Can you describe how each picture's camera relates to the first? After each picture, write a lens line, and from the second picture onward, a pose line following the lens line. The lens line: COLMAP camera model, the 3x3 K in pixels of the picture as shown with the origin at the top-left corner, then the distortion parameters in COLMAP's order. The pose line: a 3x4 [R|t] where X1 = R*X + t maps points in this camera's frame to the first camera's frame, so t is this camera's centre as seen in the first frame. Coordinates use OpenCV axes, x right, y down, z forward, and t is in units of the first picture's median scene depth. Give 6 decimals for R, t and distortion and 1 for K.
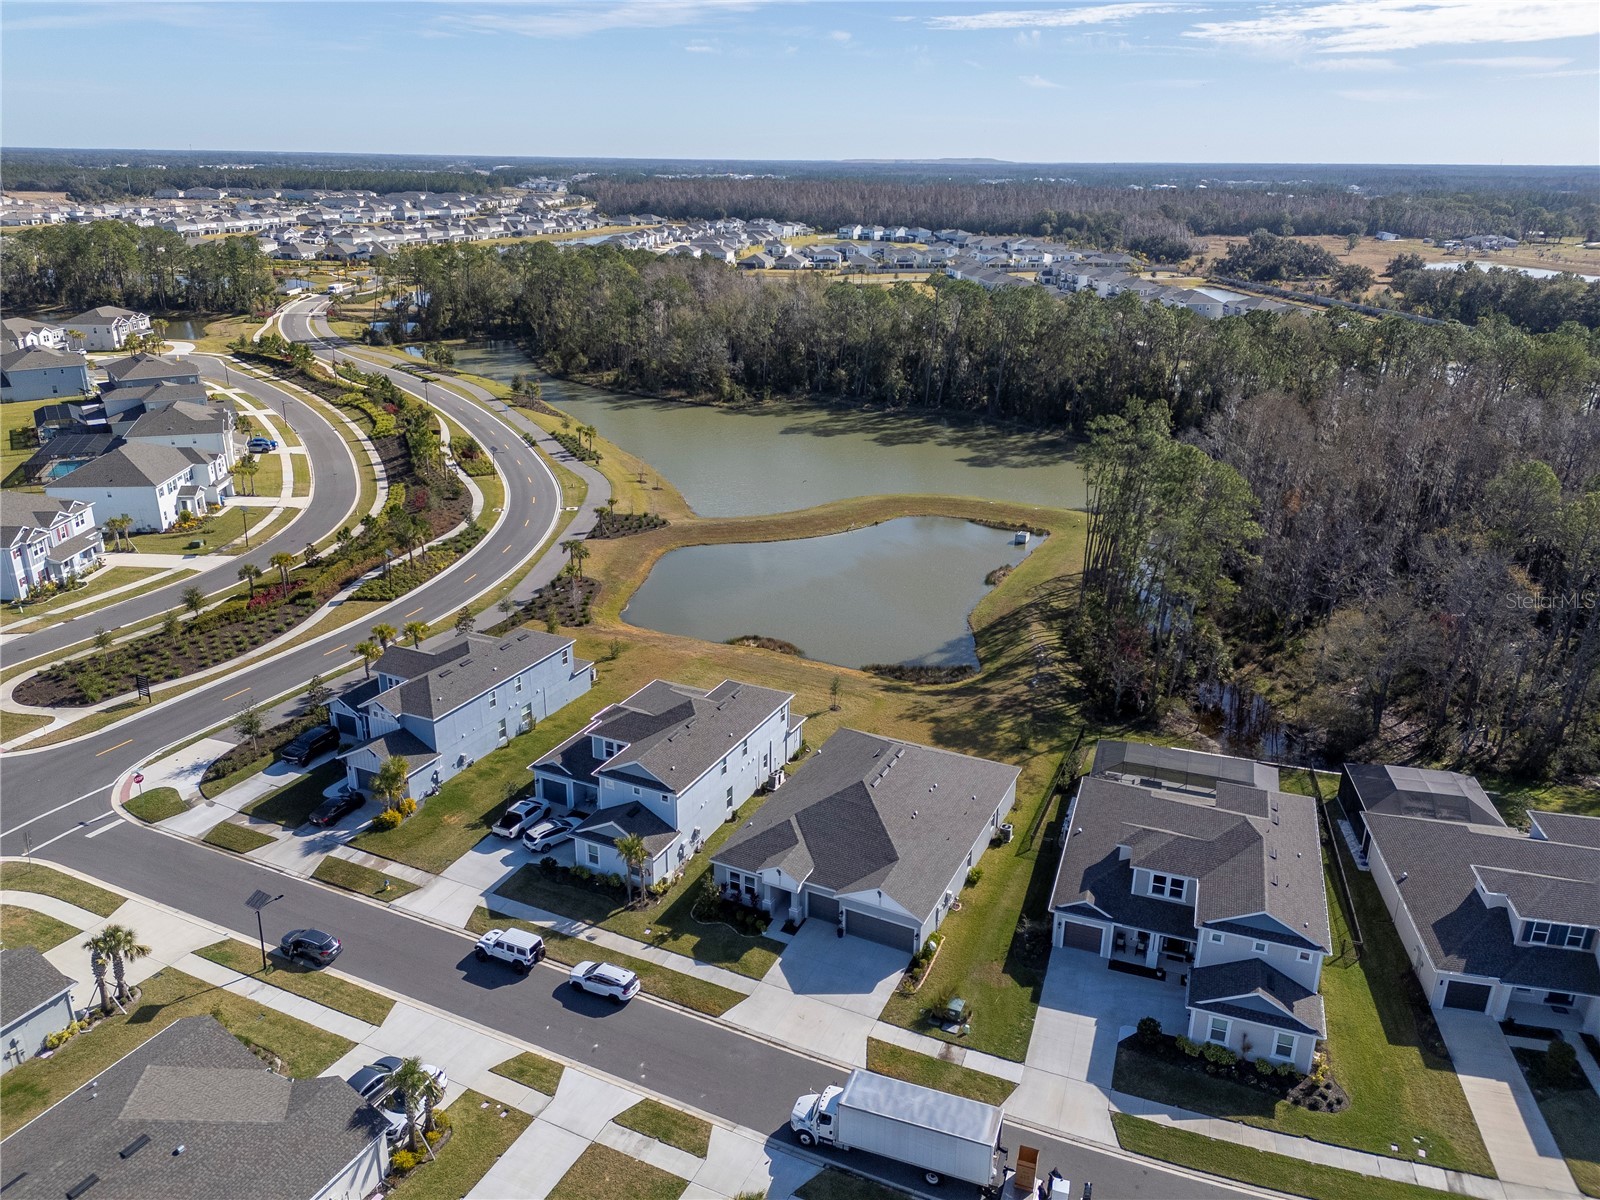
lens RADIAL K [[1179.5, 0, 802.5], [0, 1179.5, 599.4], [0, 0, 1]] dist [0.073971, -0.062177]
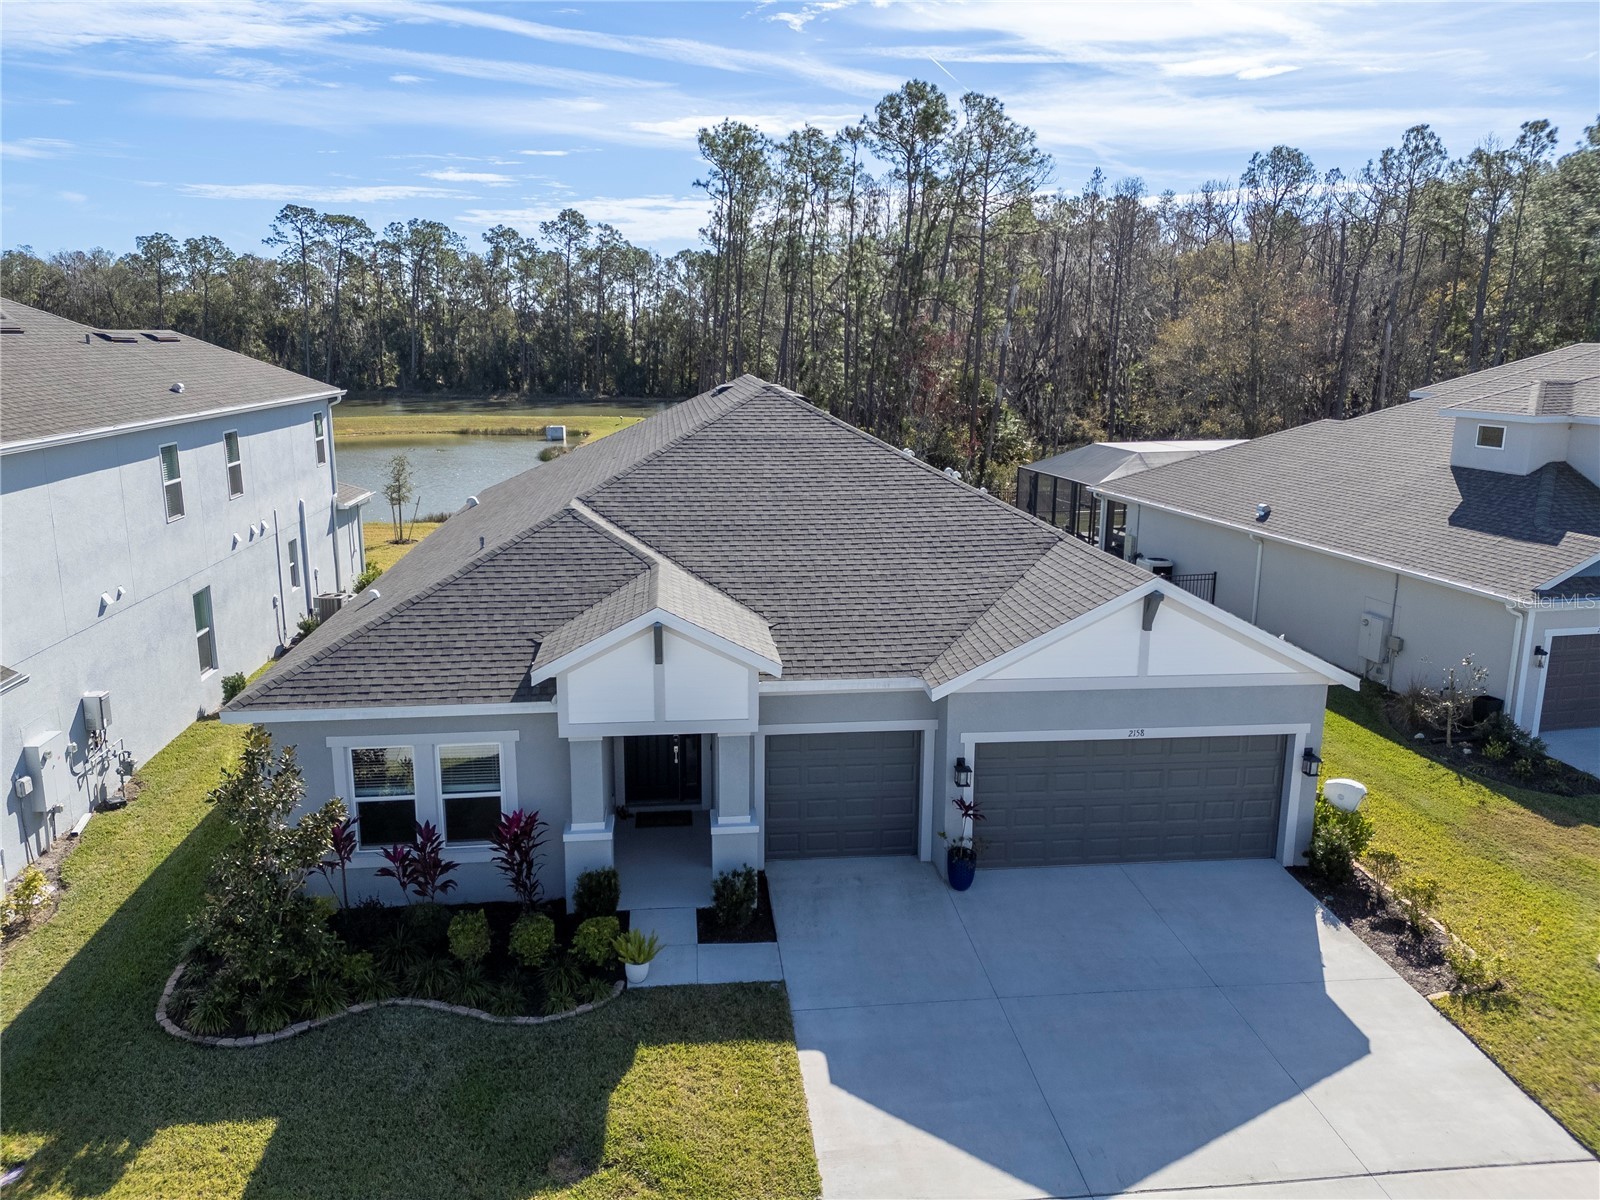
lens RADIAL K [[1179.5, 0, 822.5], [0, 1179.5, 558.6], [0, 0, 1]] dist [0.073971, -0.062177]
pose [[0.841312, -0.104634, 0.530327, -0.077605], [0.192578, 0.974732, -0.113190, 0.187709], [-0.505083, 0.197357, 0.840203, 0.625009]]
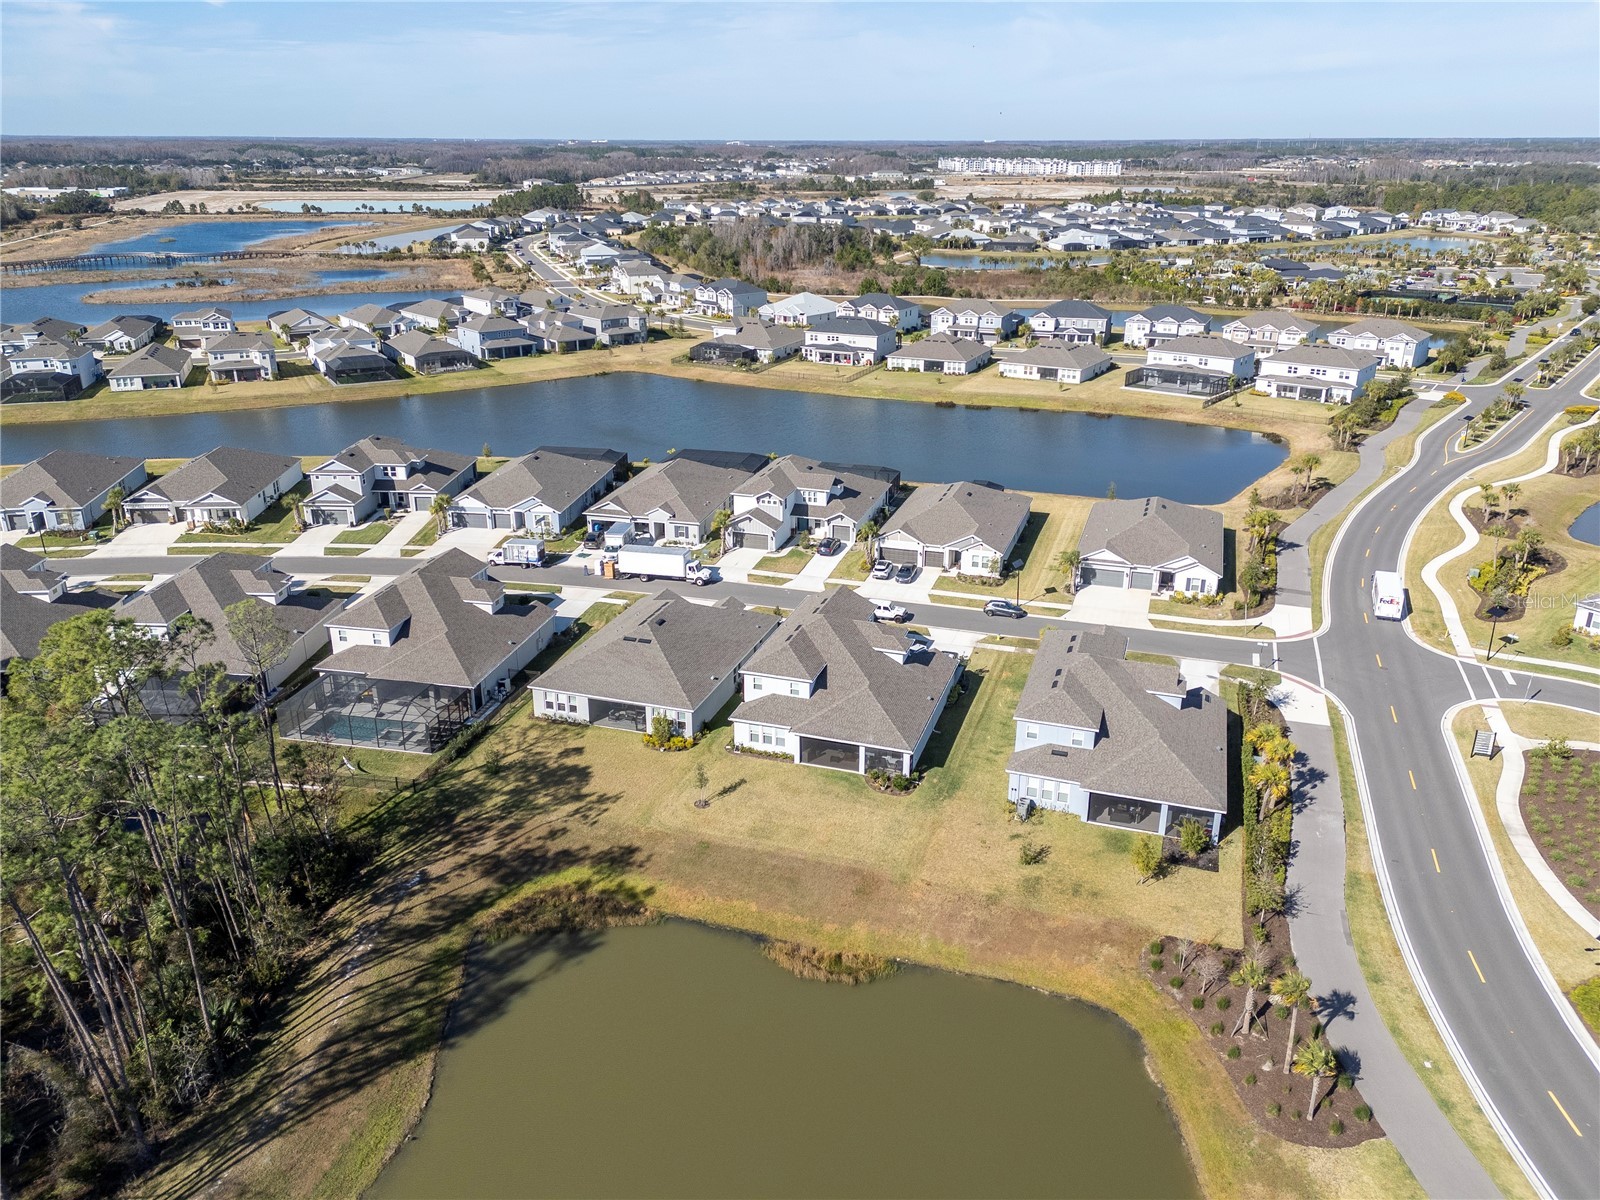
lens RADIAL K [[1179.5, 0, 803.3], [0, 1179.5, 615.9], [0, 0, 1]] dist [0.073971, -0.062177]
pose [[-0.992088, 0.036402, -0.120148, 0.056064], [-0.053661, 0.742251, 0.667970, -0.609352], [0.113496, 0.669133, -0.734425, 1.657458]]
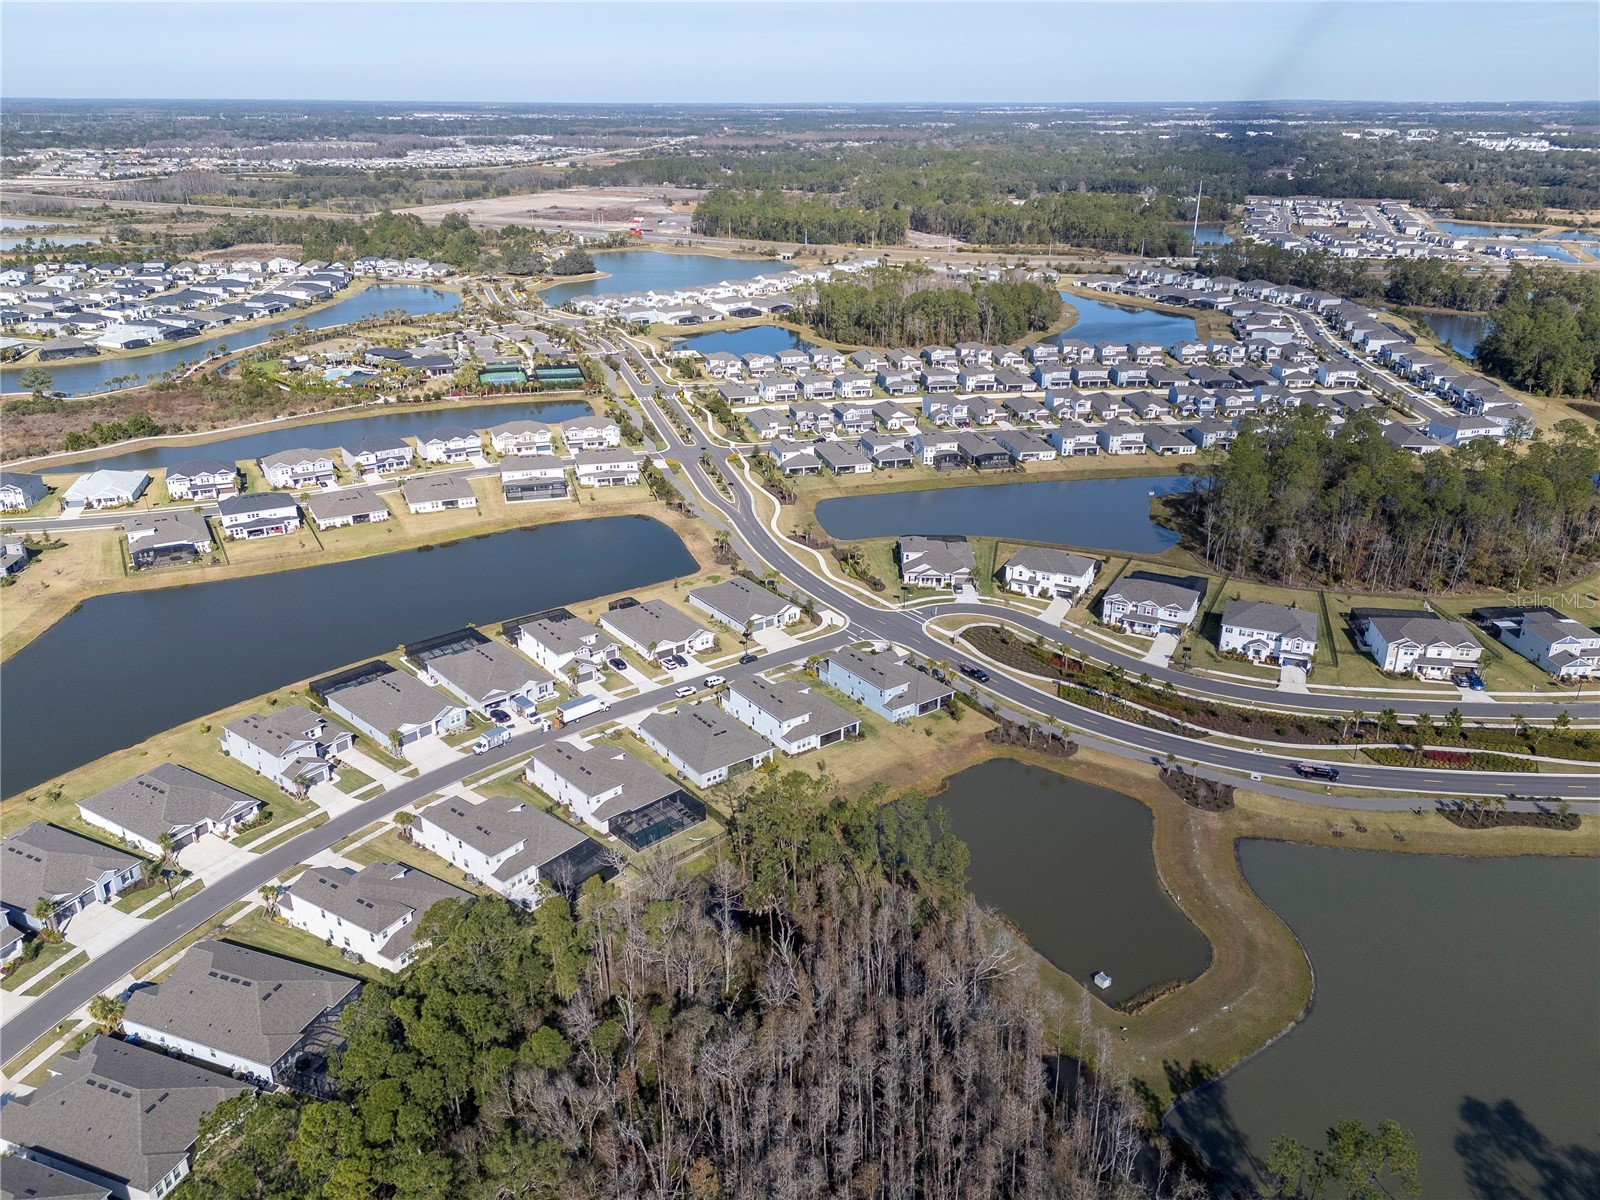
lens RADIAL K [[1179.5, 0, 799.3], [0, 1179.5, 600.2], [0, 0, 1]] dist [0.073971, -0.062177]
pose [[-0.473136, 0.333262, -0.815524, 1.656442], [-0.312551, 0.801980, 0.509058, -1.200917], [0.823684, 0.495746, -0.275284, 1.469697]]
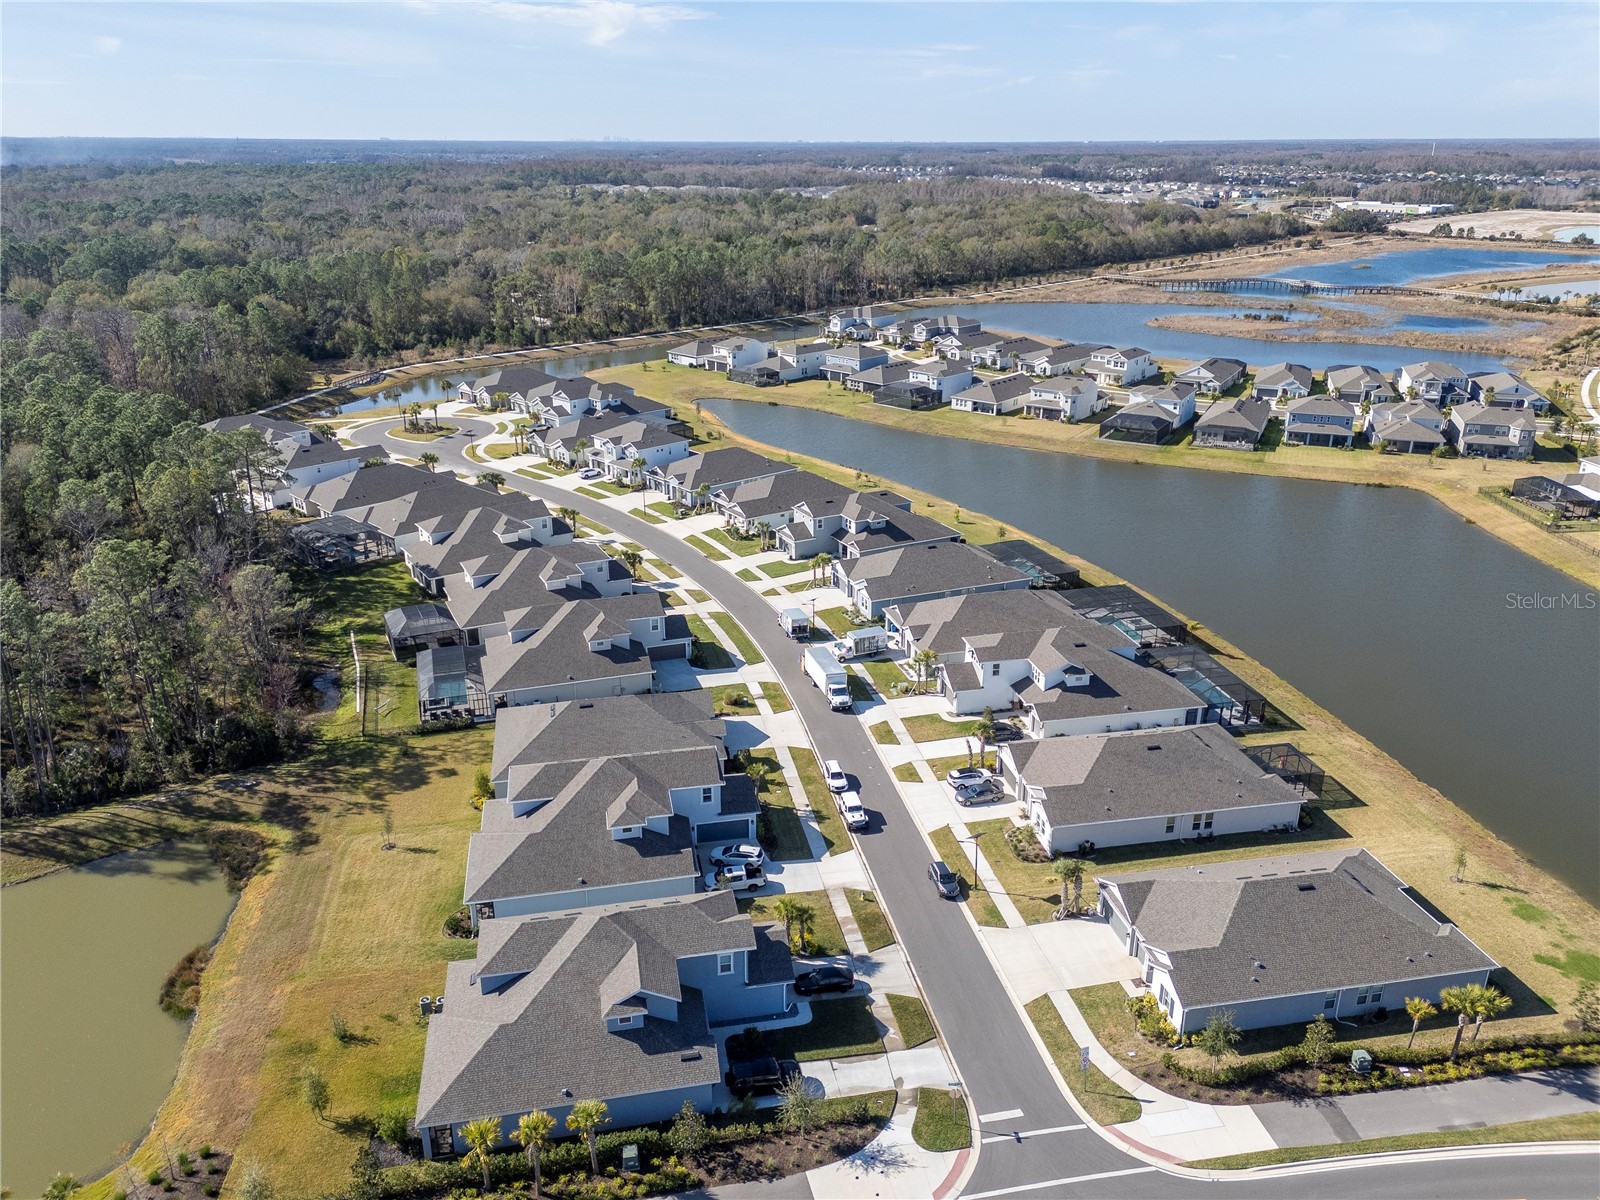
lens RADIAL K [[1179.5, 0, 797.7], [0, 1179.5, 613.2], [0, 0, 1]] dist [0.073971, -0.062177]
pose [[-0.603489, -0.305937, 0.736345, -0.905874], [0.268773, 0.791374, 0.549079, -0.548019], [-0.750708, 0.529272, -0.395358, 1.121512]]
